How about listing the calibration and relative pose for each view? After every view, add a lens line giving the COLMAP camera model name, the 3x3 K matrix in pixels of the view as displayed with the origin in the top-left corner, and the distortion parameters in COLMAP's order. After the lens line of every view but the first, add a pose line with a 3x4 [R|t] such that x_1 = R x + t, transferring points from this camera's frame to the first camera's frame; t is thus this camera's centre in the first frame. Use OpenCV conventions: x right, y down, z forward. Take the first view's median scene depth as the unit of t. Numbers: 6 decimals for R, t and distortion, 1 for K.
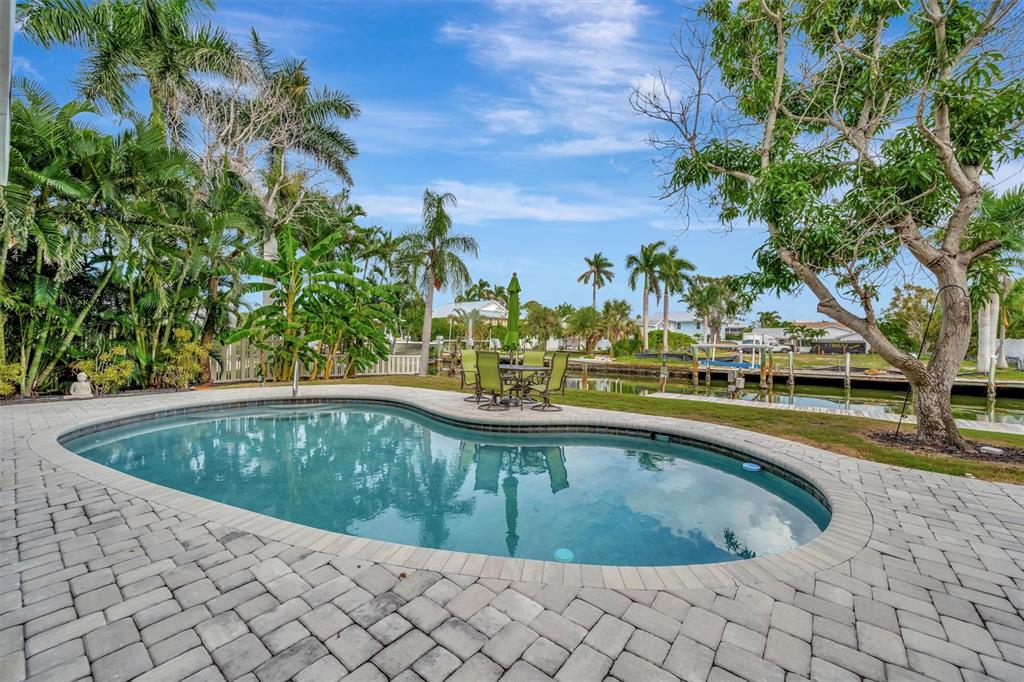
lens RADIAL K [[404.7, 0, 516.6], [0, 404.7, 338.6], [0, 0, 1]] dist [0.010186, 0.000225]
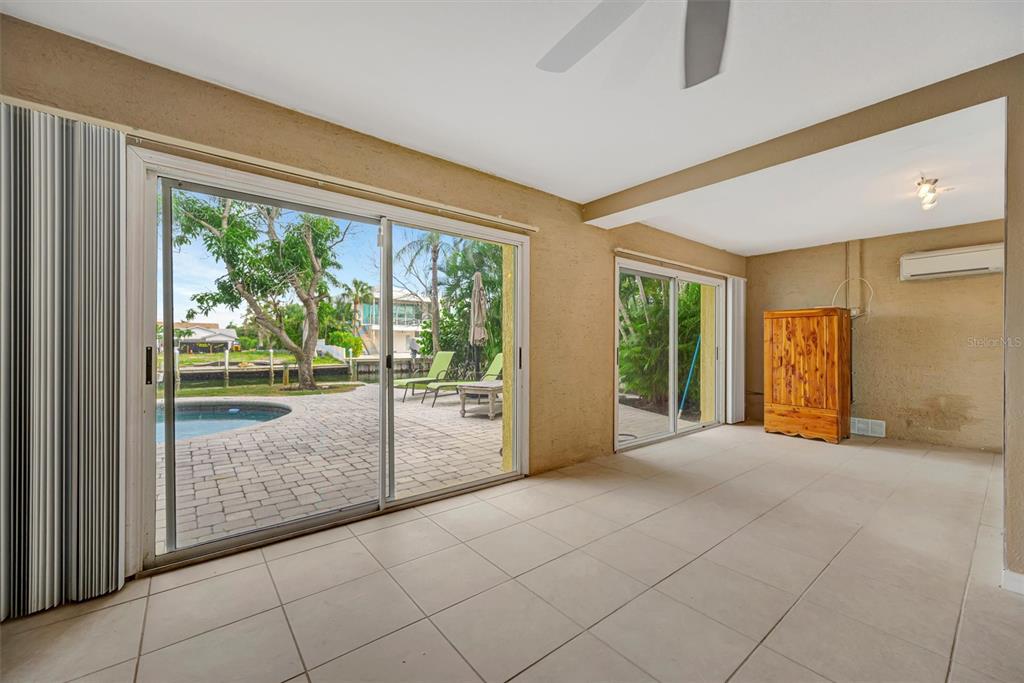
lens RADIAL K [[404.7, 0, 516.2], [0, 404.7, 340.7], [0, 0, 1]] dist [0.010186, 0.000225]
pose [[0.227932, 0.000157, 0.973677, -0.612896], [-0.004283, 0.999990, 0.000842, 0.006723], [-0.973668, -0.004363, 0.227931, -0.418387]]
